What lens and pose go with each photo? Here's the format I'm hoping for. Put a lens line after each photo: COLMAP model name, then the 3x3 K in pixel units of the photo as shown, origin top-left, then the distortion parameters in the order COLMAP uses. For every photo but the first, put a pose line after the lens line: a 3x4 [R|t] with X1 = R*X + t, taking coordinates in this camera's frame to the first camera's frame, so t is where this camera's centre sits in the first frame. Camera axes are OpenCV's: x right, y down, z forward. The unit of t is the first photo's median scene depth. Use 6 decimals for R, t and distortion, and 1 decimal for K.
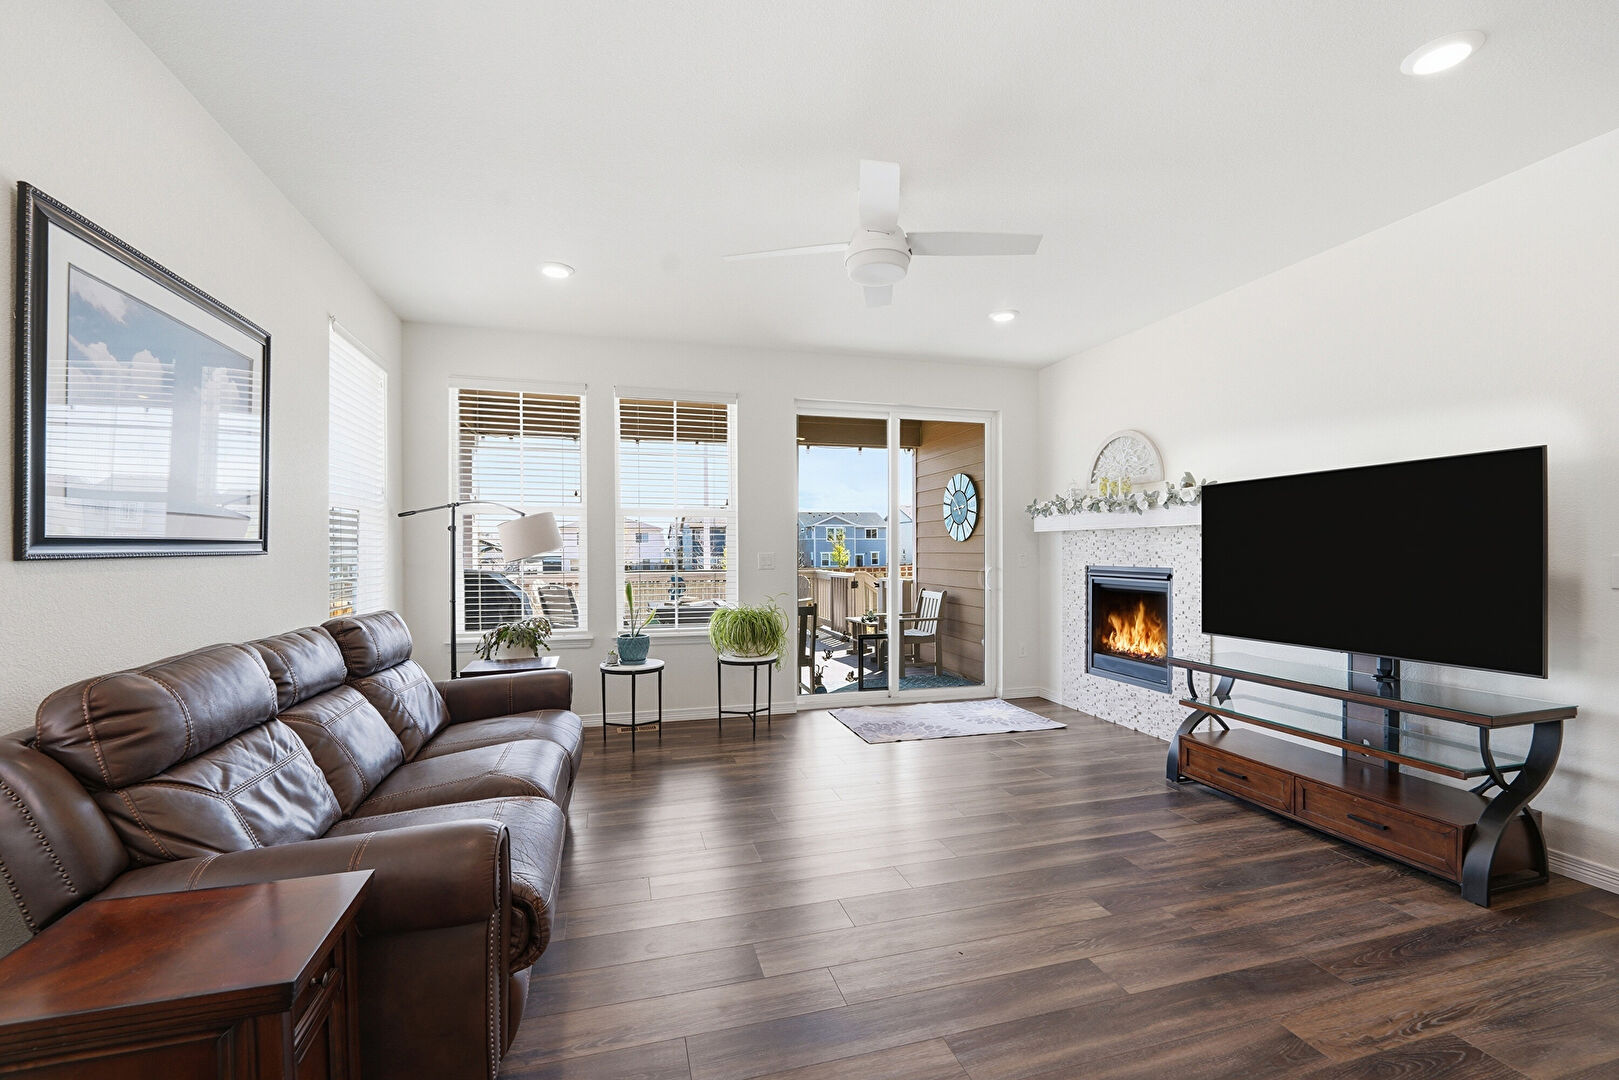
lens RADIAL K [[667.2, 0, 798.3], [0, 667.2, 553.7], [0, 0, 1]] dist [-0.007389, -0.002902]
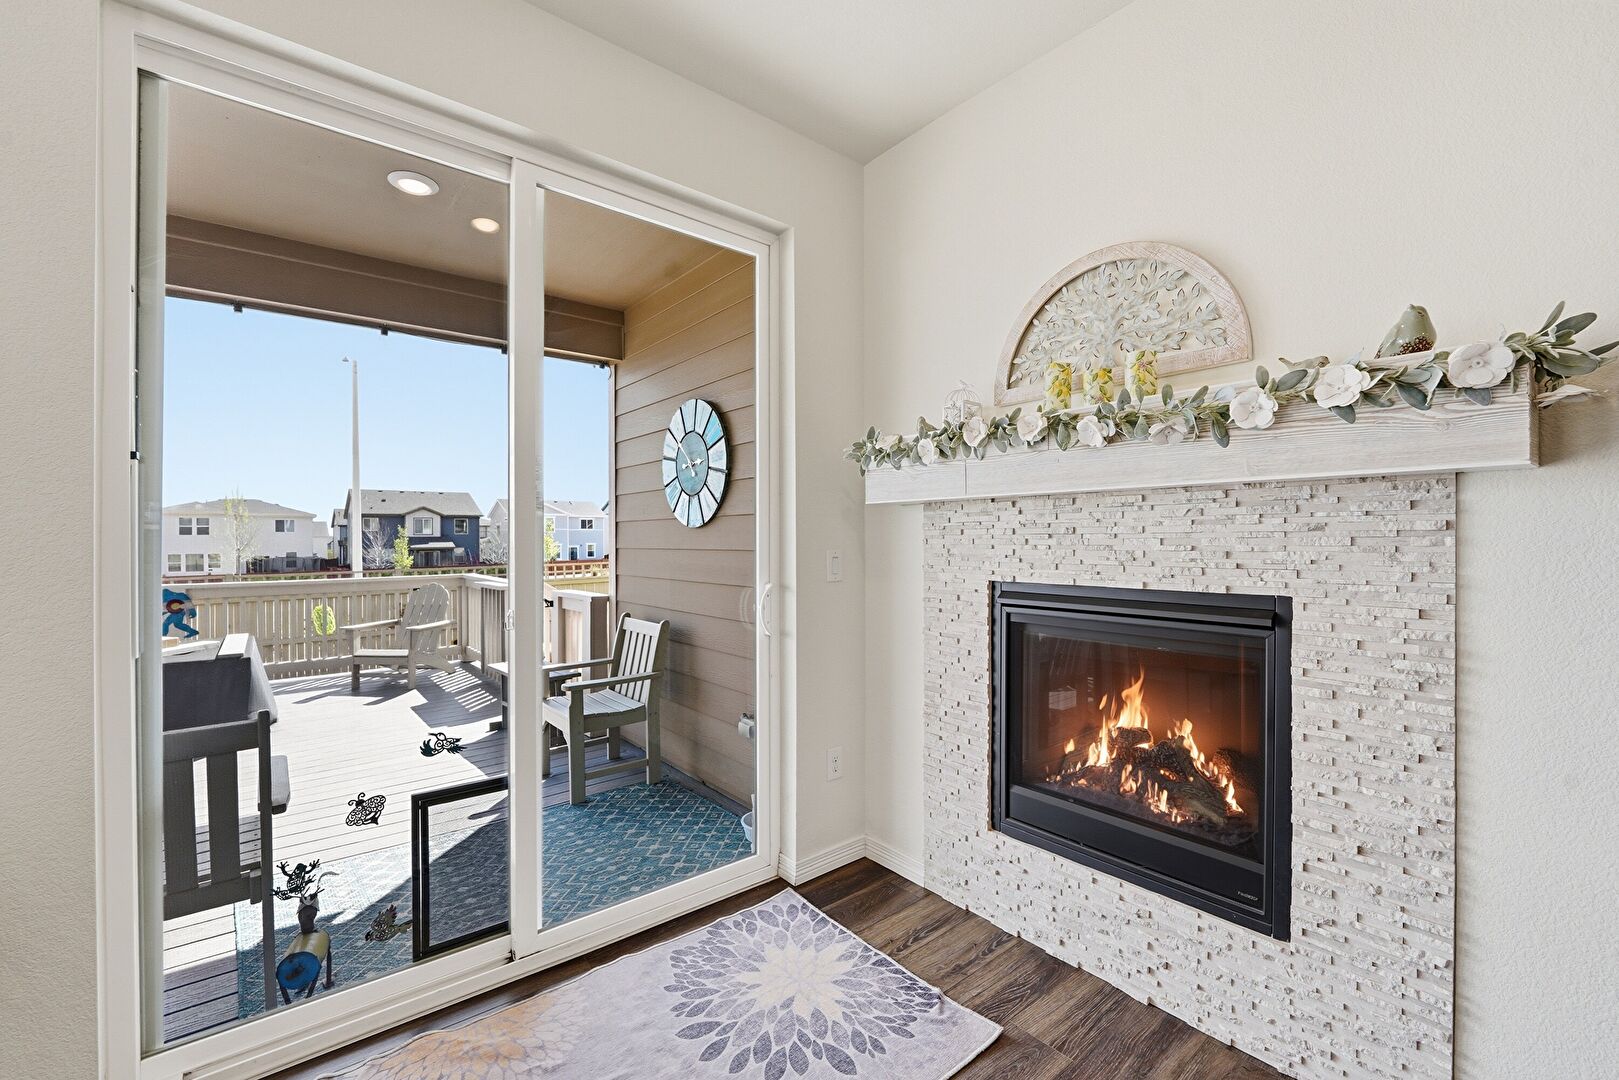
lens RADIAL K [[667.2, 0, 799.8], [0, 667.2, 541.7], [0, 0, 1]] dist [-0.007389, -0.002902]
pose [[0.915096, 0.001265, 0.403233, 0.149068], [0.000909, 0.999986, -0.005200, -0.005927], [-0.403234, 0.005125, 0.915082, 0.677479]]
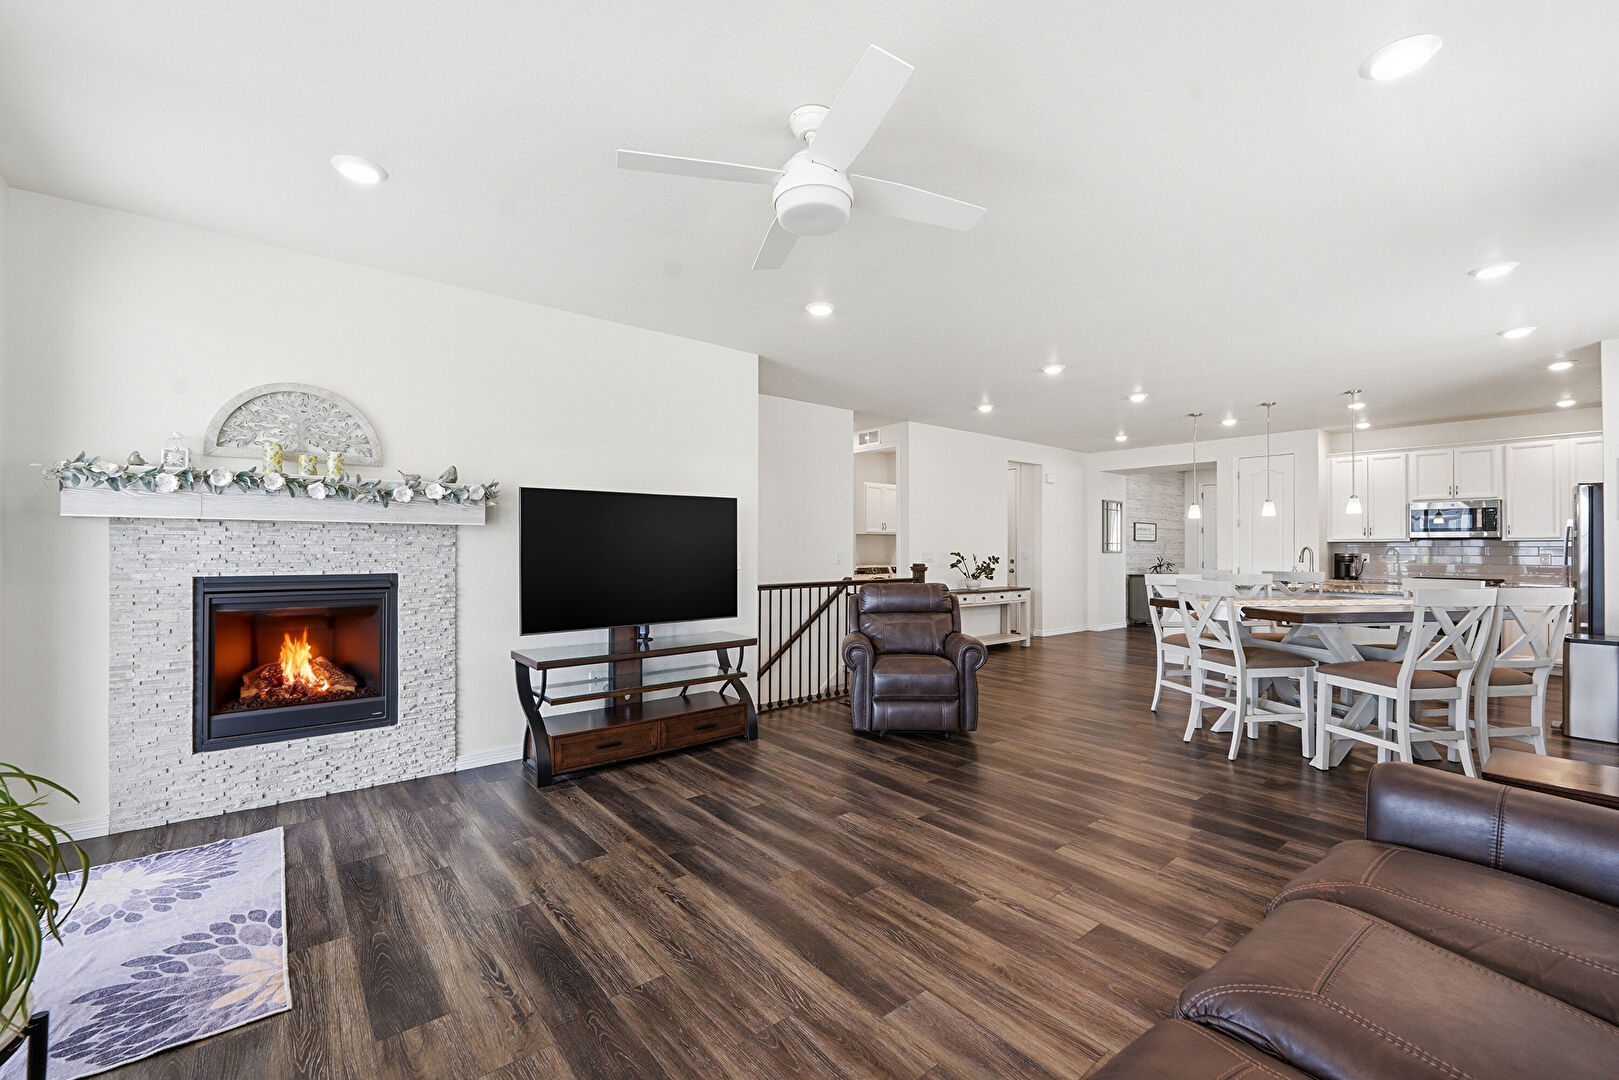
lens RADIAL K [[667.2, 0, 799.0], [0, 667.2, 541.7], [0, 0, 1]] dist [-0.007389, -0.002902]
pose [[-0.397034, 0.010920, 0.917739, -0.359163], [0.003778, 0.999940, -0.010263, -0.006721], [-0.917796, -0.000608, -0.397051, 0.758851]]
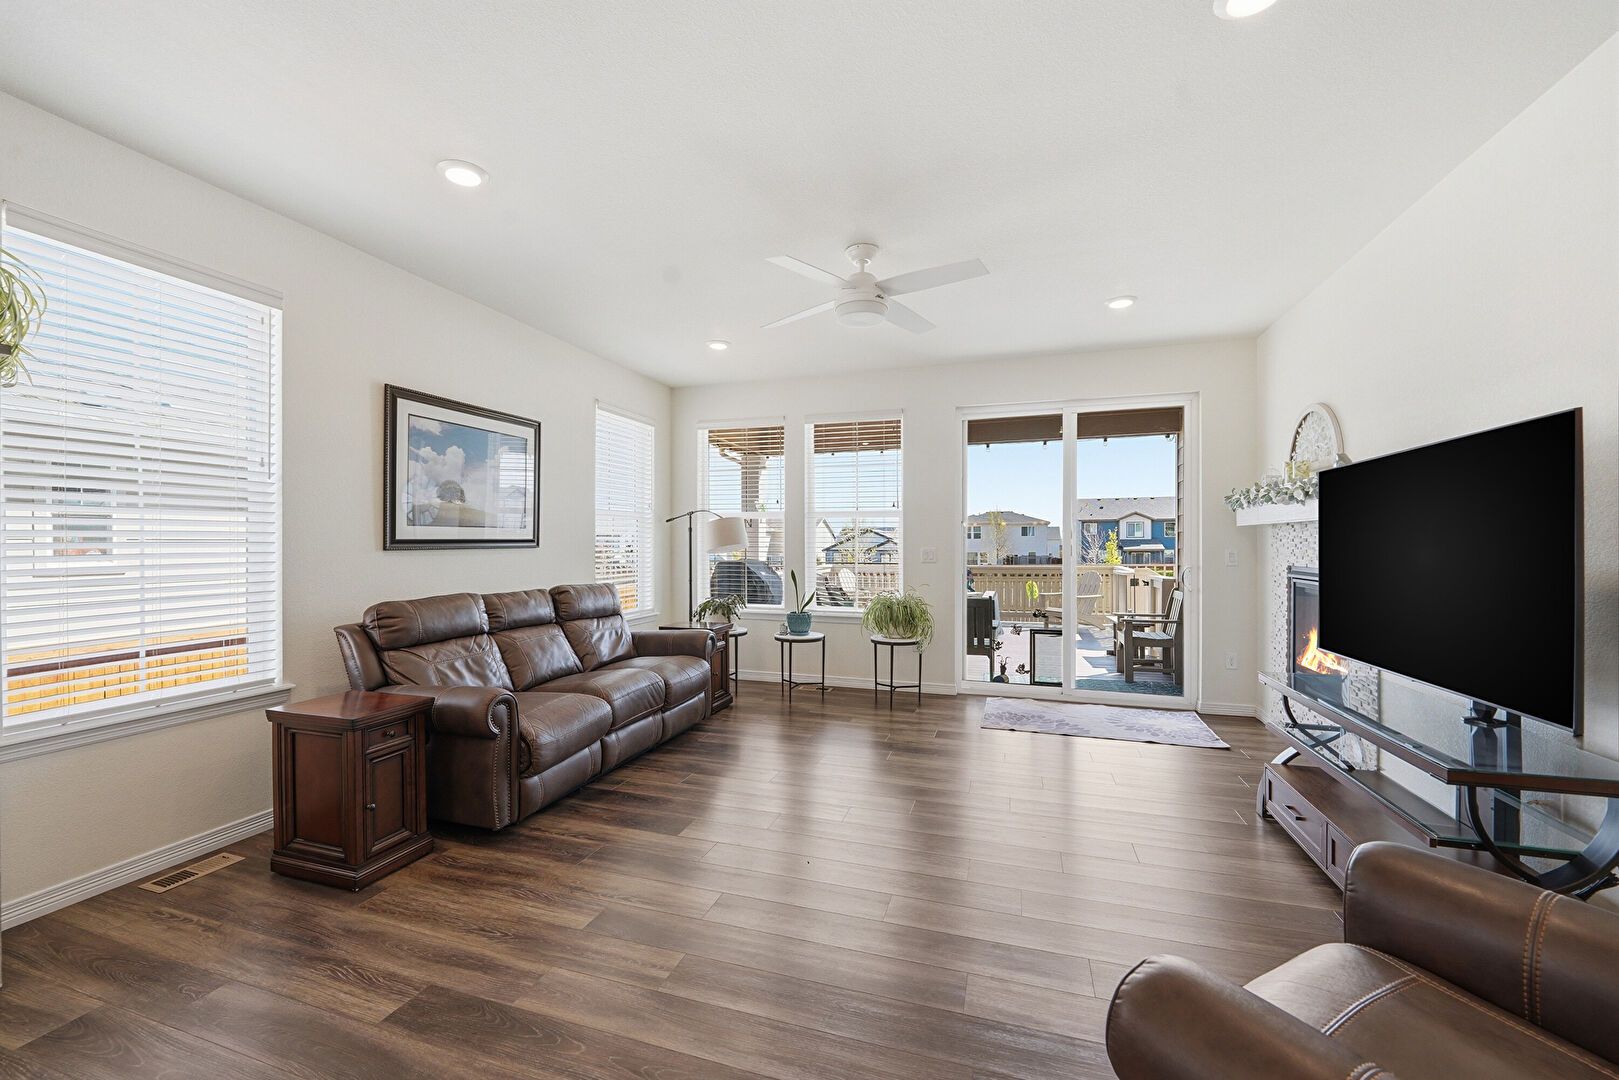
lens RADIAL K [[650.1, 0, 801.9], [0, 650.1, 542.5], [0, 0, 1]] dist [-0.007904, -0.000198]
pose [[0.834970, 0.001408, -0.550293, 0.382704], [-0.004961, 0.999975, -0.004969, -0.004049], [0.550273, 0.006879, 0.834957, -0.023961]]
